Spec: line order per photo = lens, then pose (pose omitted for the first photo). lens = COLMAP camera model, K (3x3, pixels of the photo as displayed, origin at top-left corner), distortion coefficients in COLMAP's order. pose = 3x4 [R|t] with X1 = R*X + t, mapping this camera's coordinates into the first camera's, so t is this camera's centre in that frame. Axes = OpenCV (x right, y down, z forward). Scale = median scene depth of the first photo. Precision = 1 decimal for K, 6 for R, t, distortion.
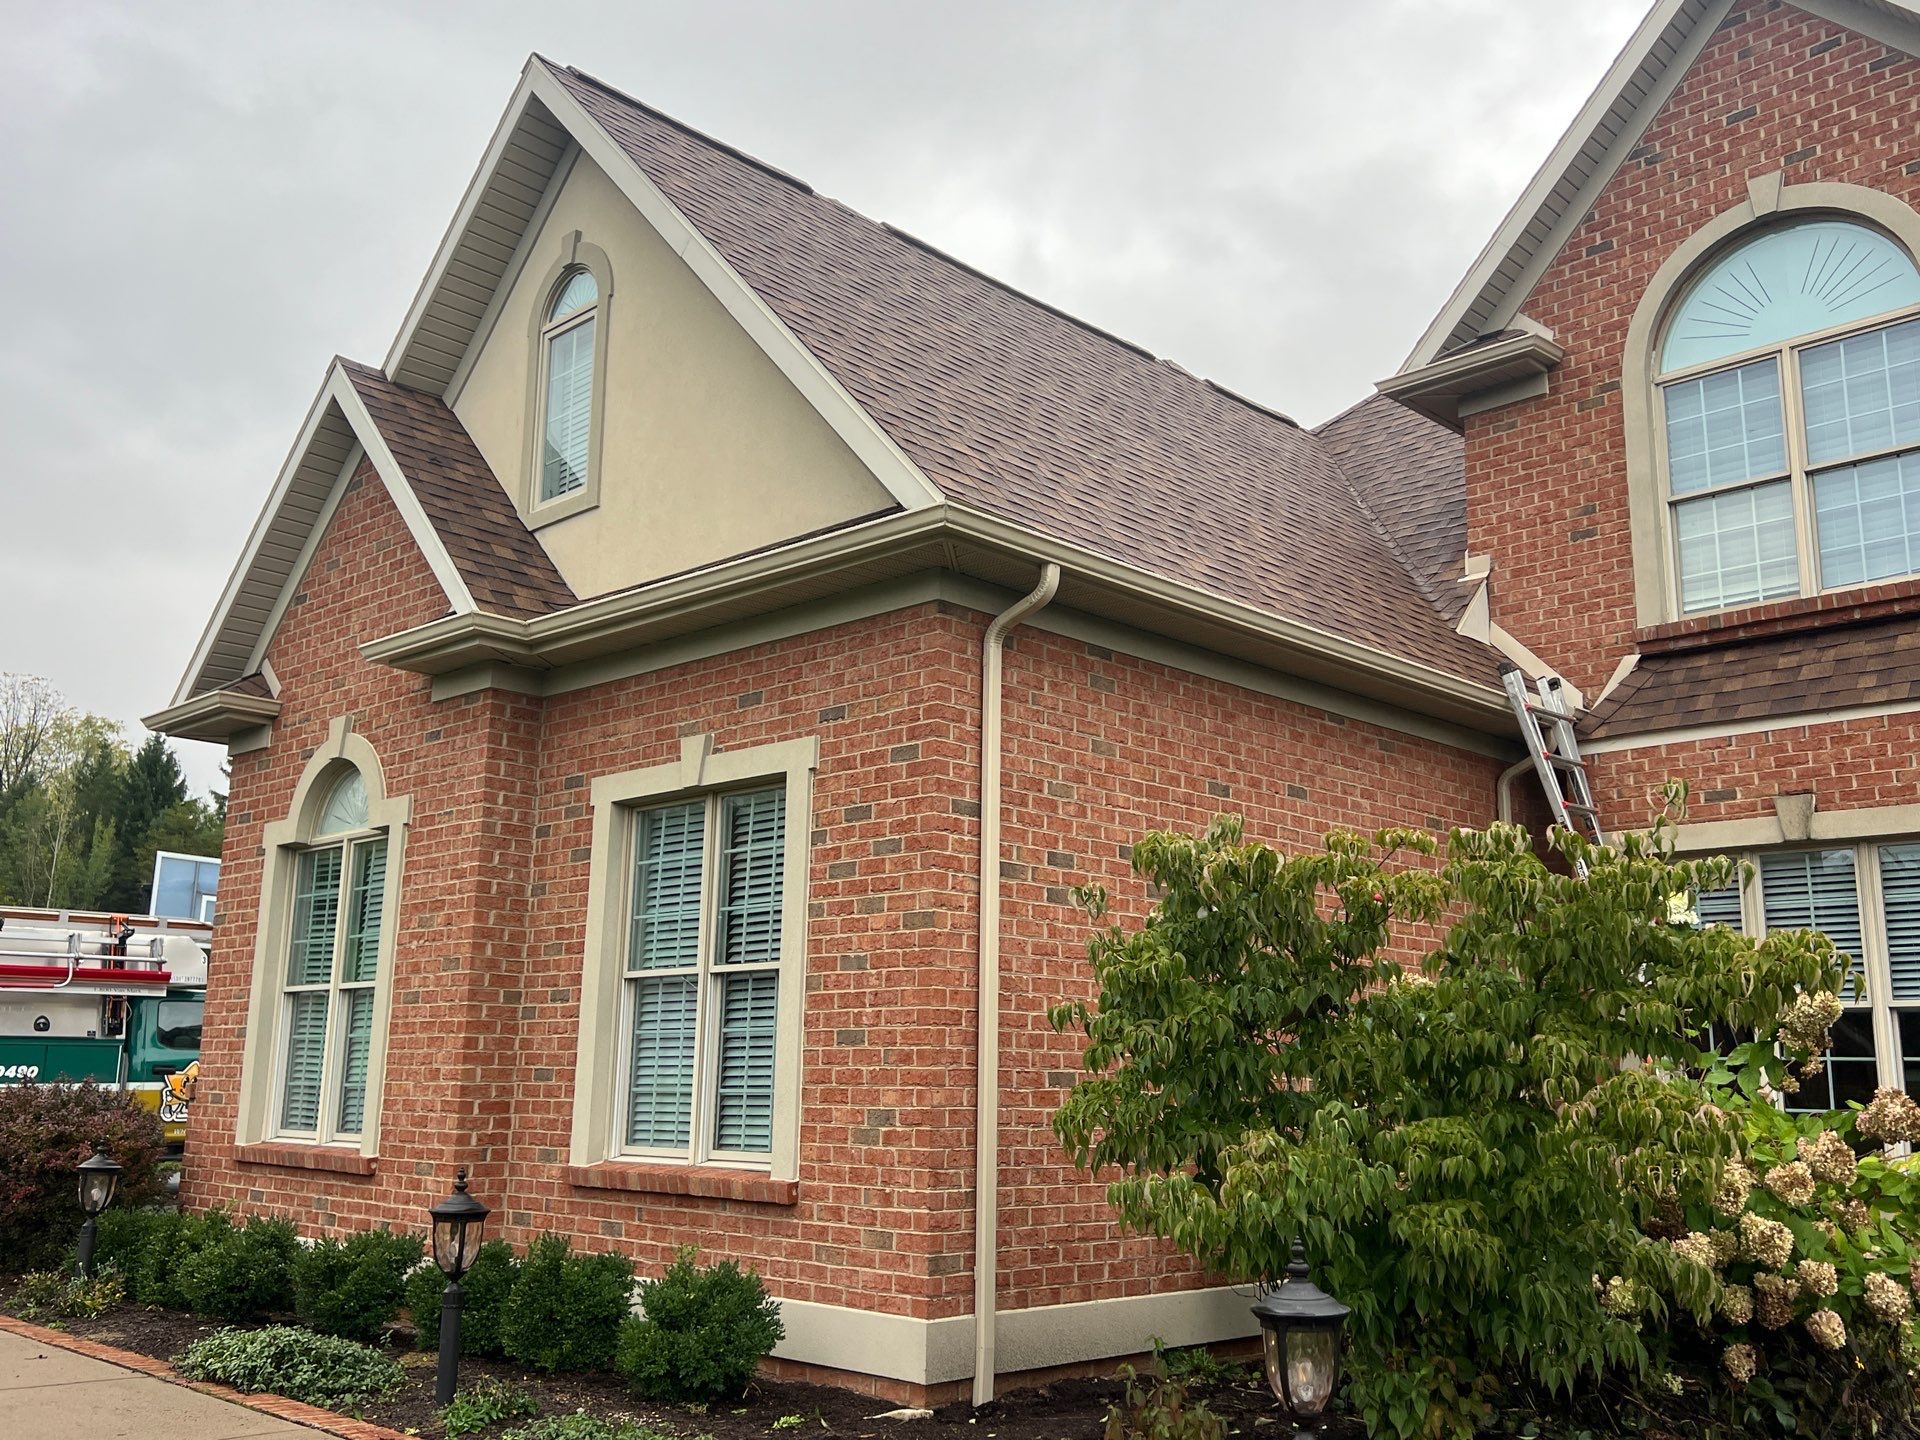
lens RADIAL K [[1731.4, 0, 962.3], [0, 1731.4, 714.7], [0, 0, 1]] dist [0.015903, 0.001294]
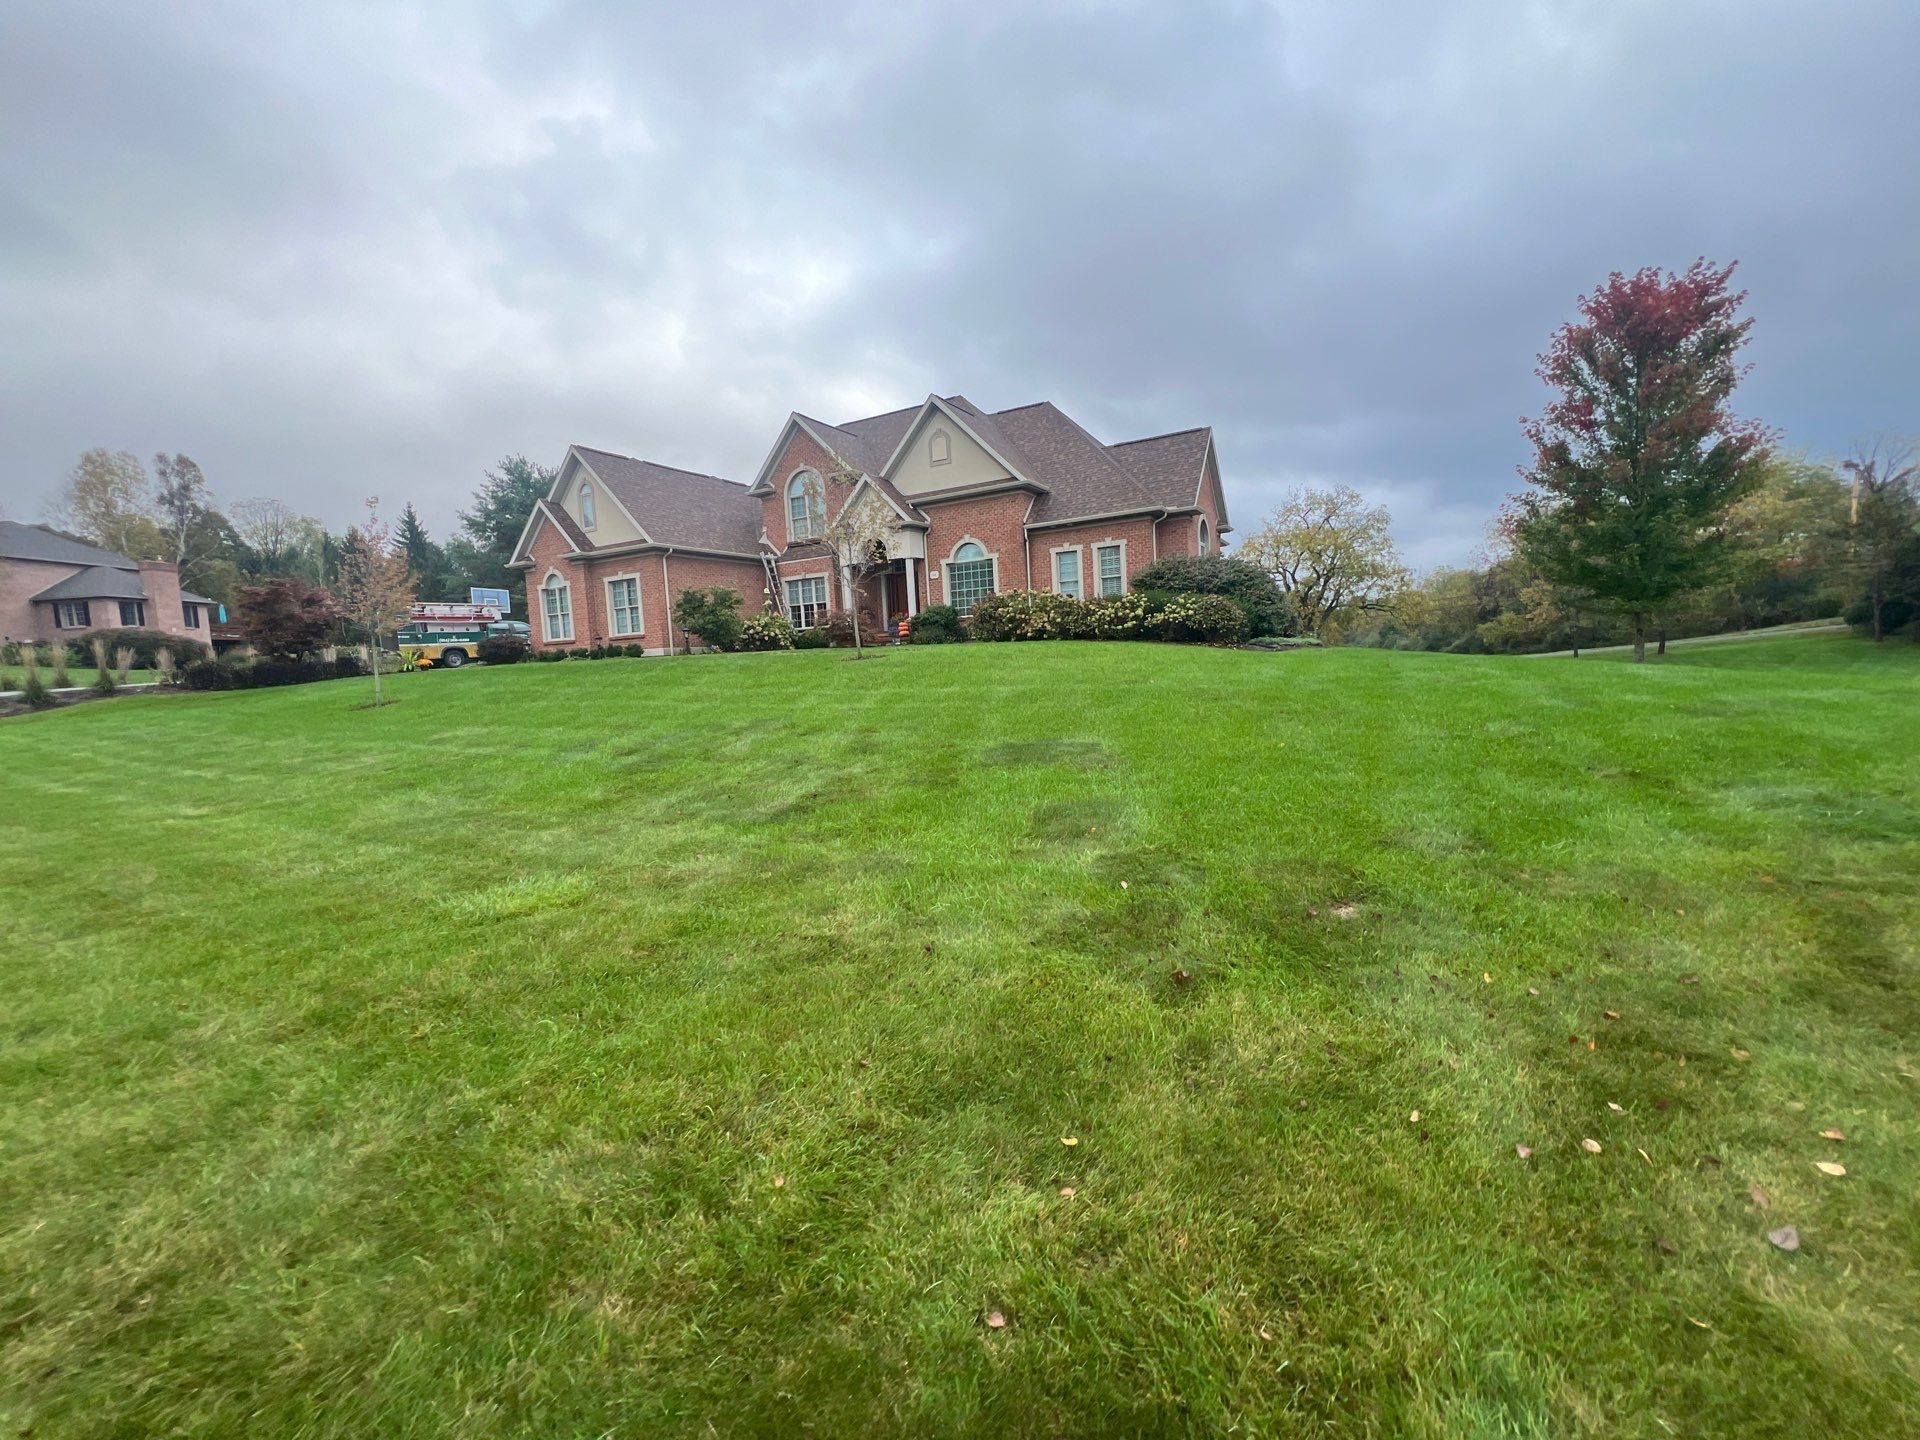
lens RADIAL K [[763.7, 0, 958.9], [0, 763.7, 715.2], [0, 0, 1]] dist [0.000433, 0.000002]
pose [[0.963610, -0.089729, 0.251801, 0.287465], [0.014939, 0.958584, 0.284418, -0.254916], [-0.266893, -0.270306, 0.925042, -2.049145]]
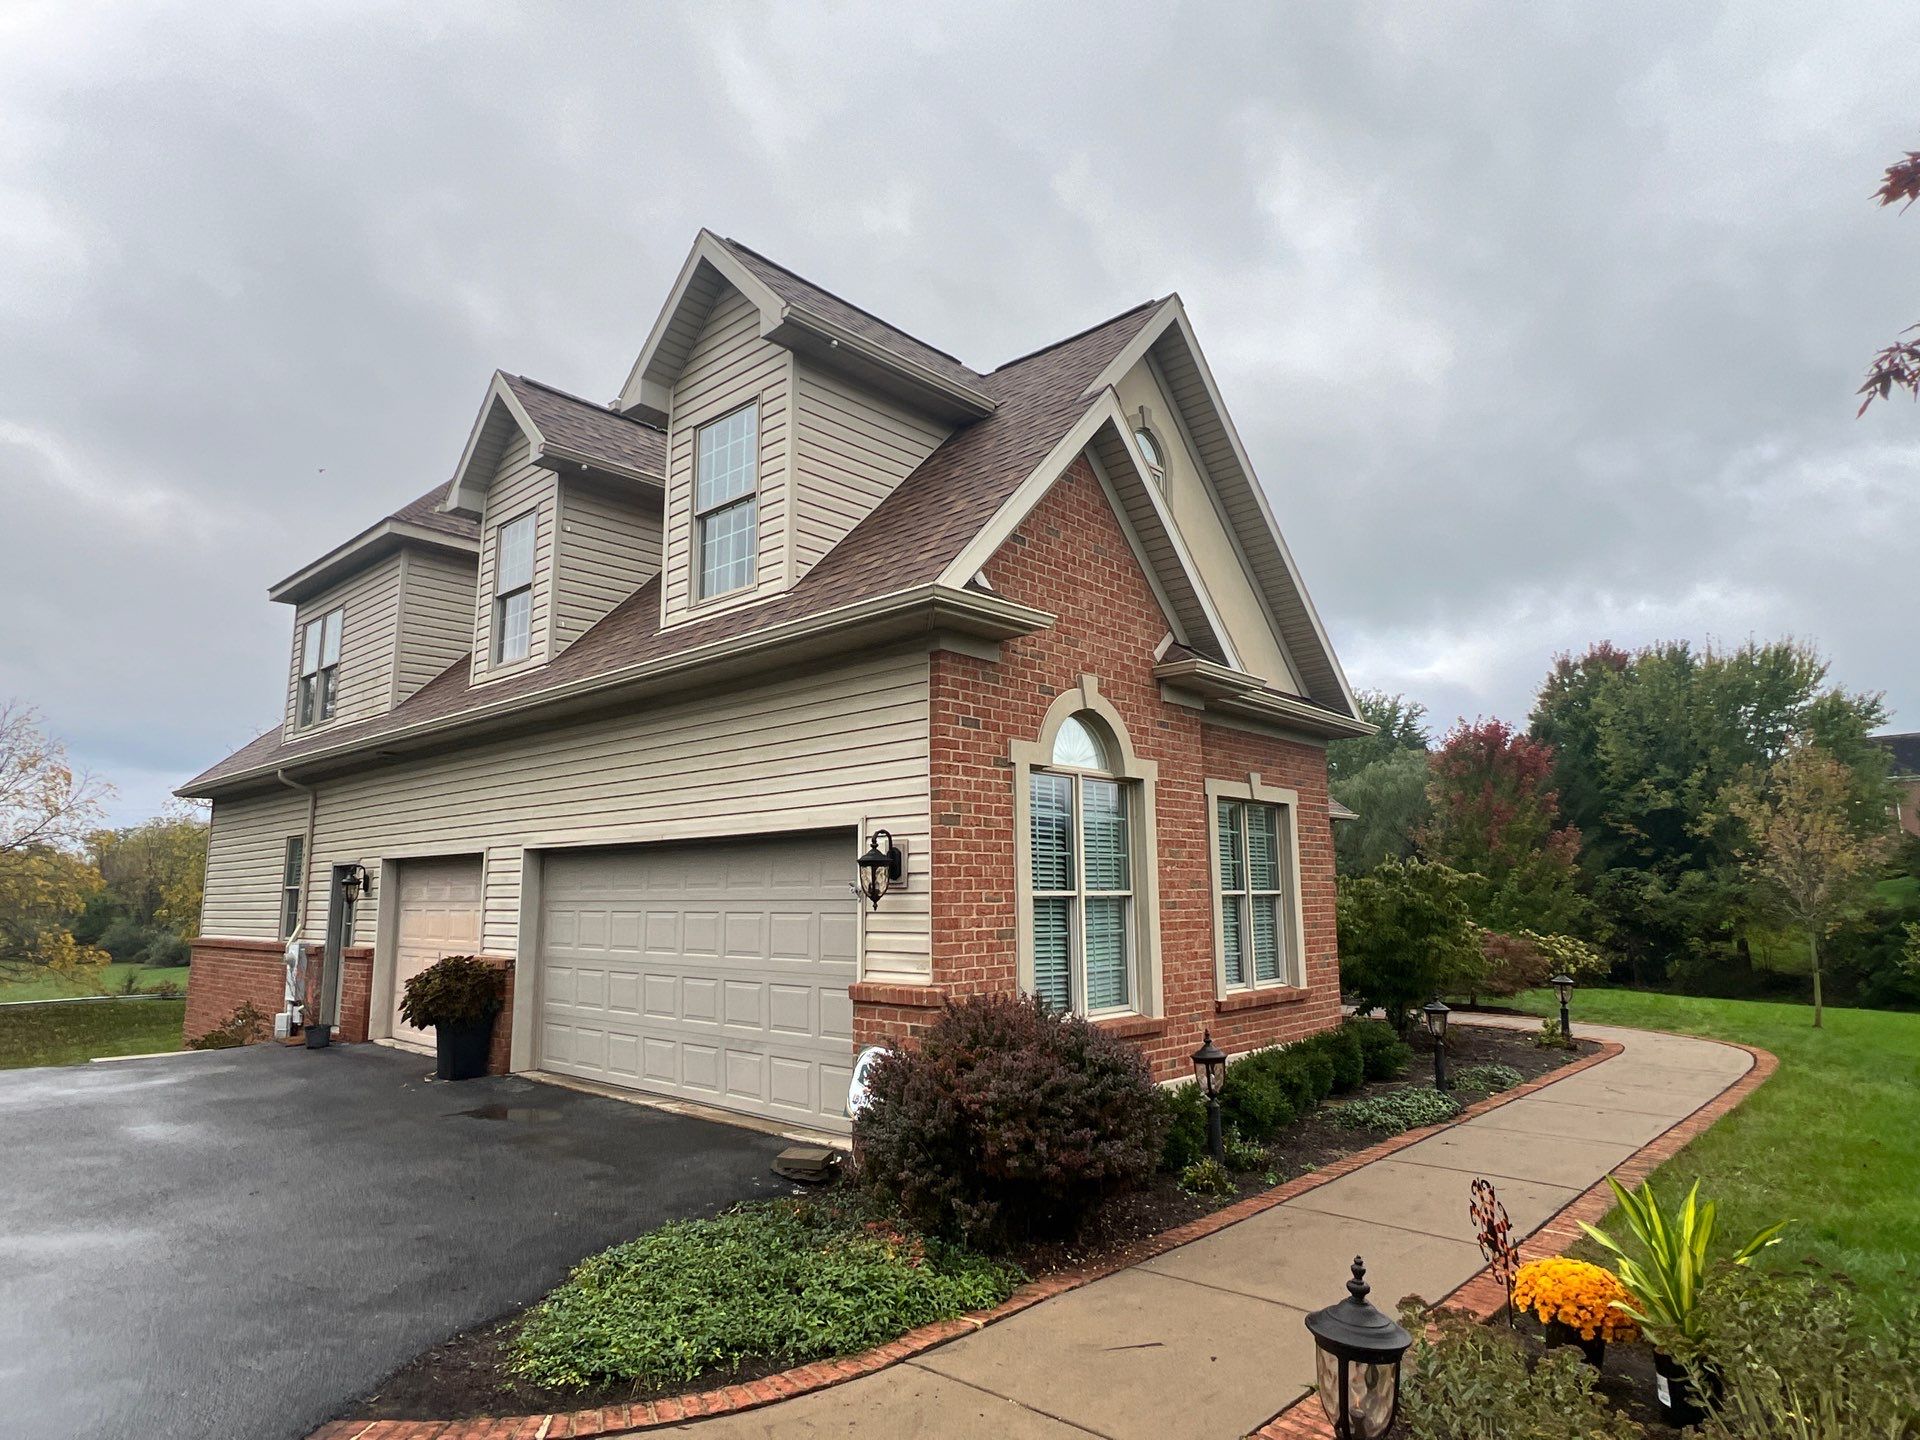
lens RADIAL K [[1114.5, 0, 948.0], [0, 1114.5, 722.2], [0, 0, 1]] dist [-0.009475, 0.001236]
pose [[-0.022245, 0.145511, 0.989106, -1.306477], [-0.195903, 0.969537, -0.147038, 0.195078], [-0.980371, -0.197040, 0.006939, 1.251246]]
